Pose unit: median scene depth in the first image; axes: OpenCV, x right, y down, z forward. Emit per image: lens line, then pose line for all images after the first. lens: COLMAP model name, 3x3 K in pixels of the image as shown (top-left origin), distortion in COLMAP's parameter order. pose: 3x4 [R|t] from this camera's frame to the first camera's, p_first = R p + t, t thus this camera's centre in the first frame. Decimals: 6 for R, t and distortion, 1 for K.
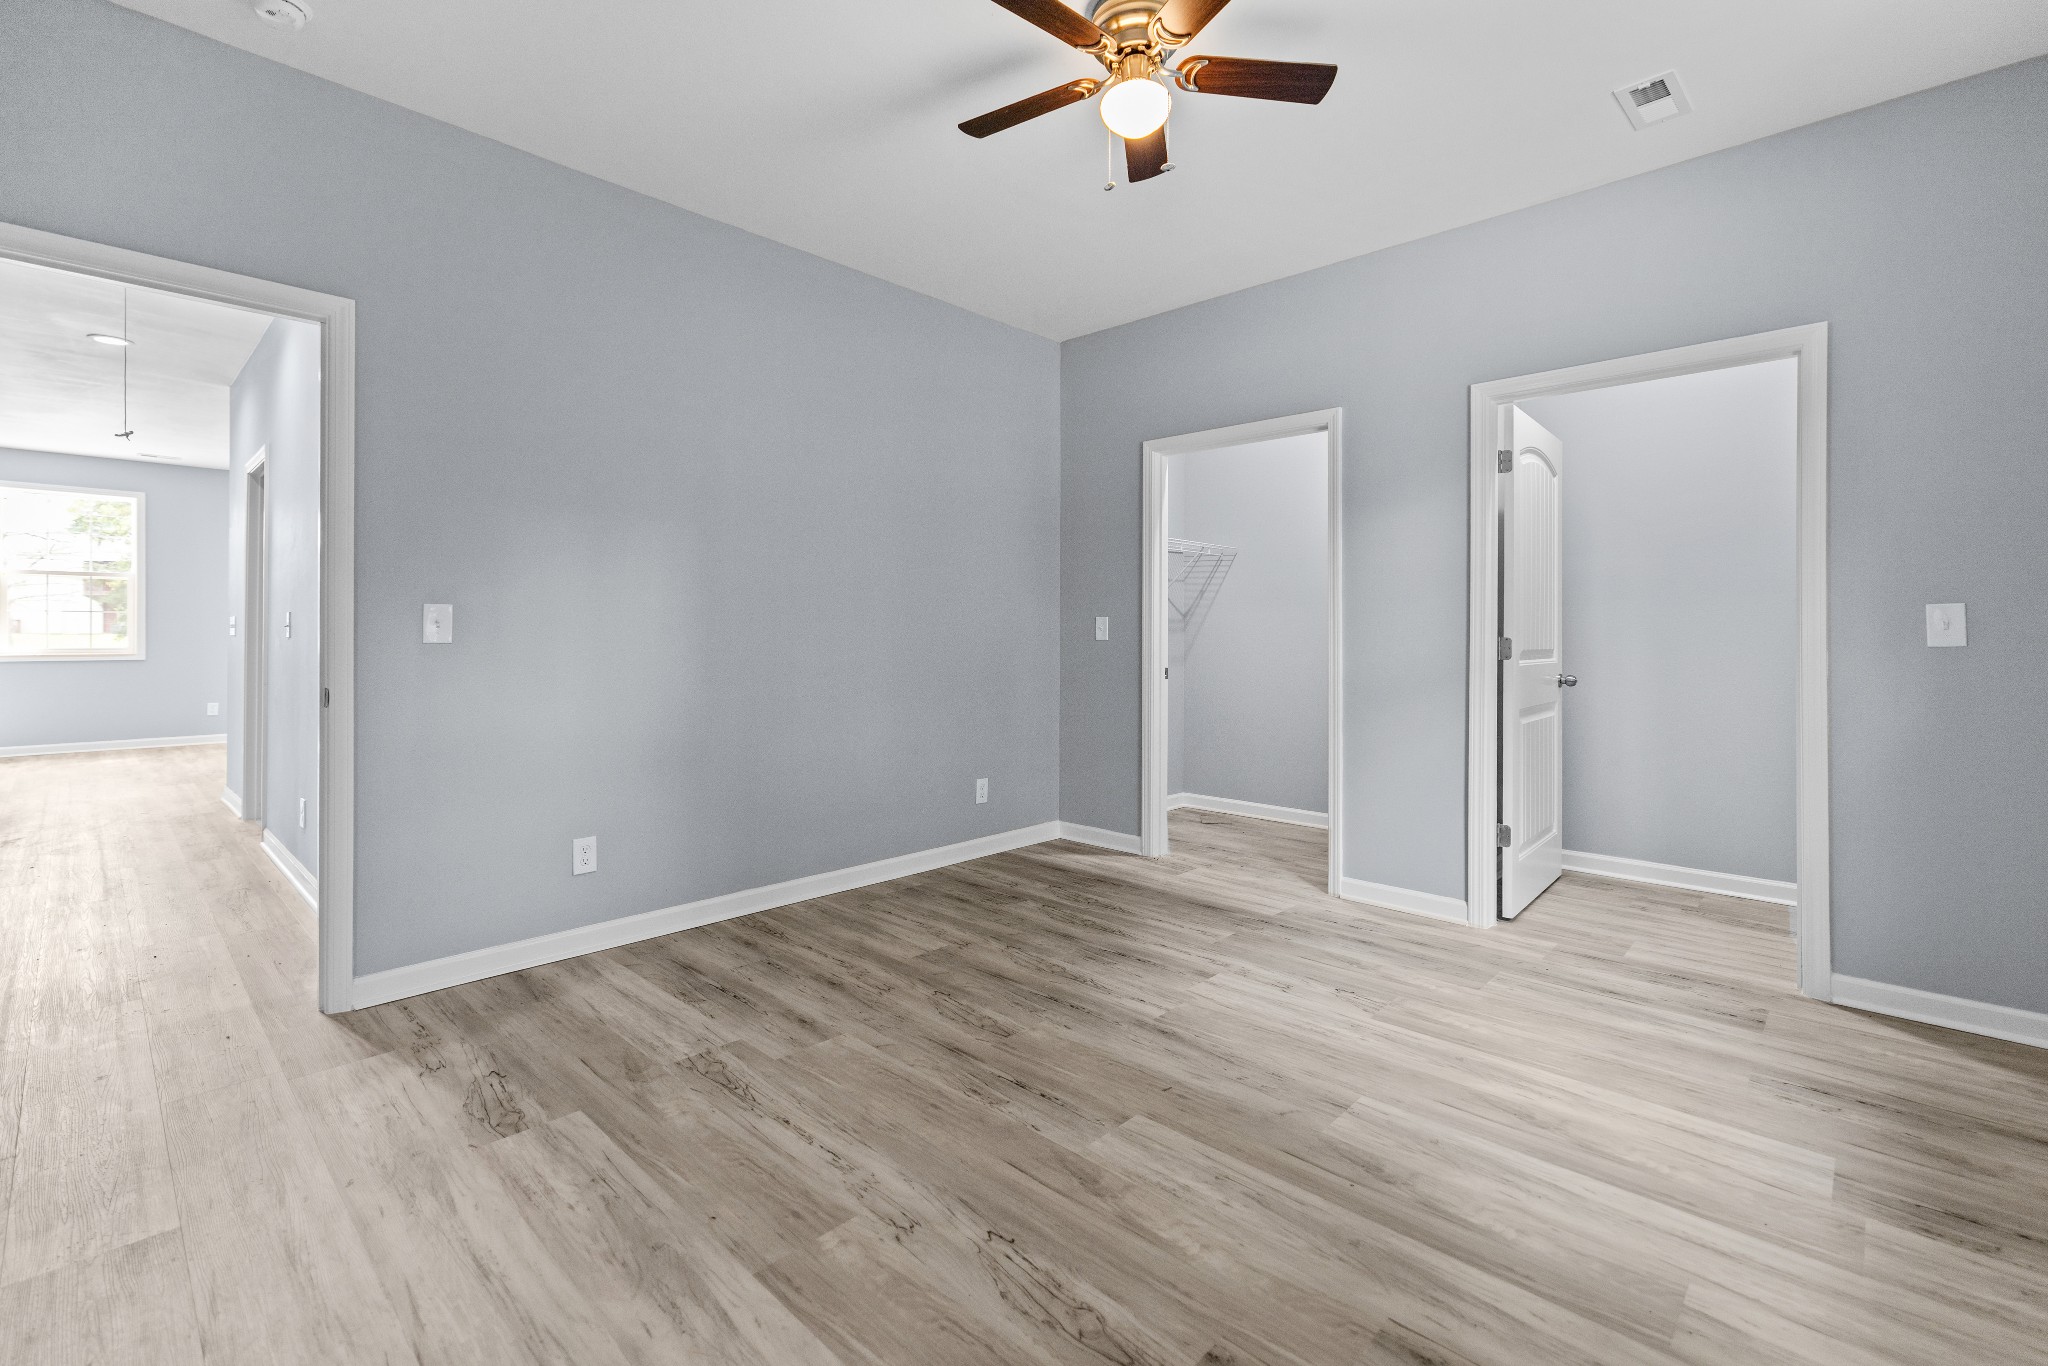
lens RADIAL K [[905.6, 0, 1012.4], [0, 905.6, 649.9], [0, 0, 1]] dist [-0.000561, 0.000182]
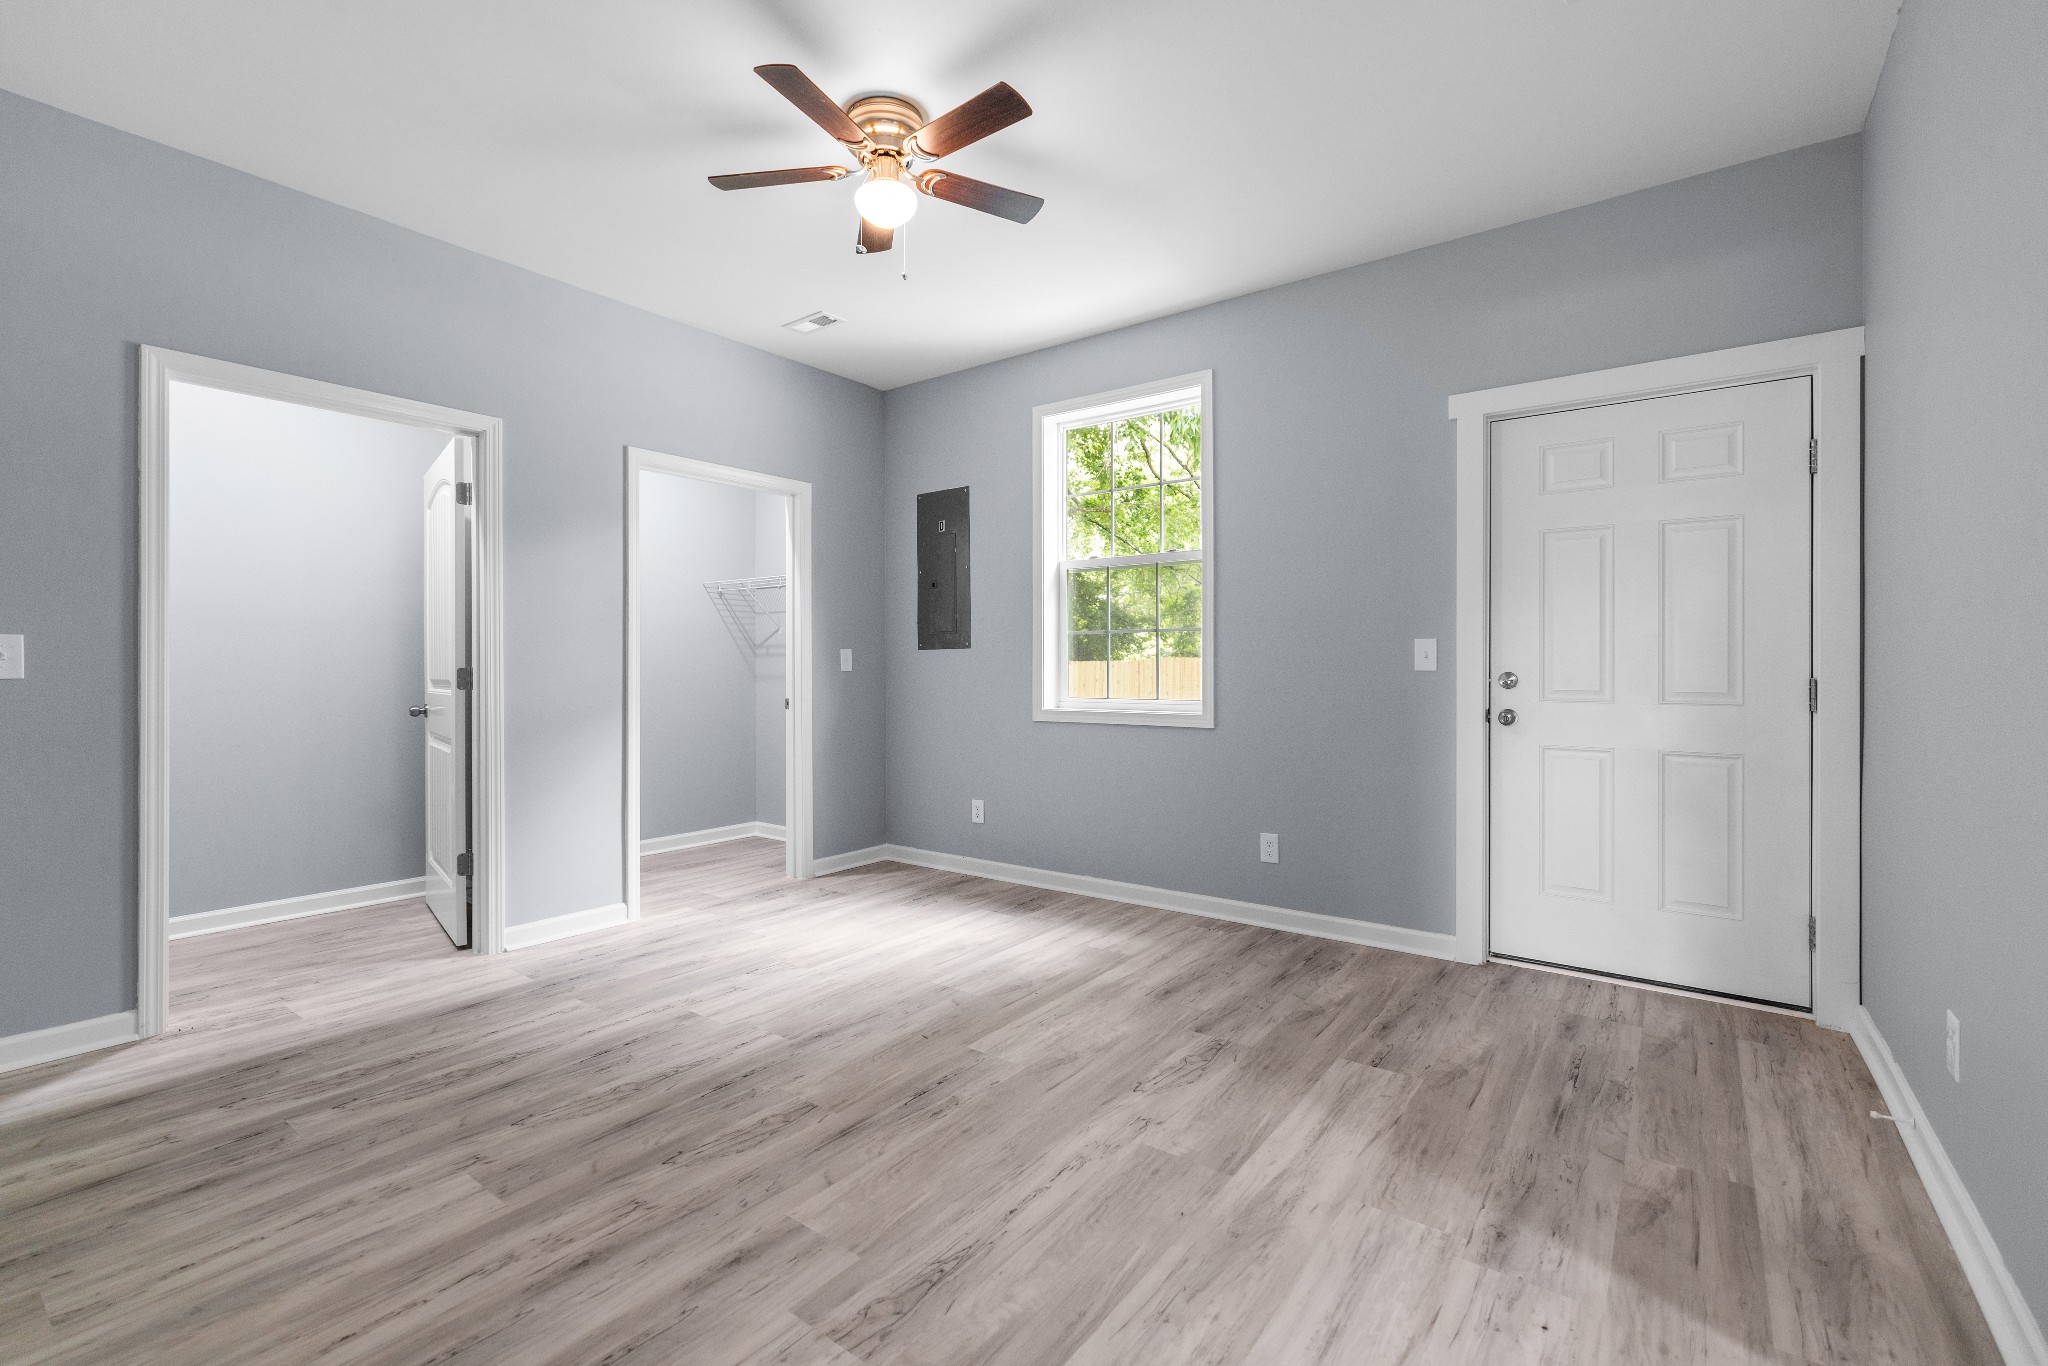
lens RADIAL K [[905.6, 0, 1012.4], [0, 905.6, 649.9], [0, 0, 1]] dist [-0.000561, 0.000182]
pose [[-0.127692, 0.013790, 0.991718, -0.964819], [0.018393, 0.999764, -0.011533, -0.020344], [-0.991643, 0.016768, -0.127916, 0.930708]]
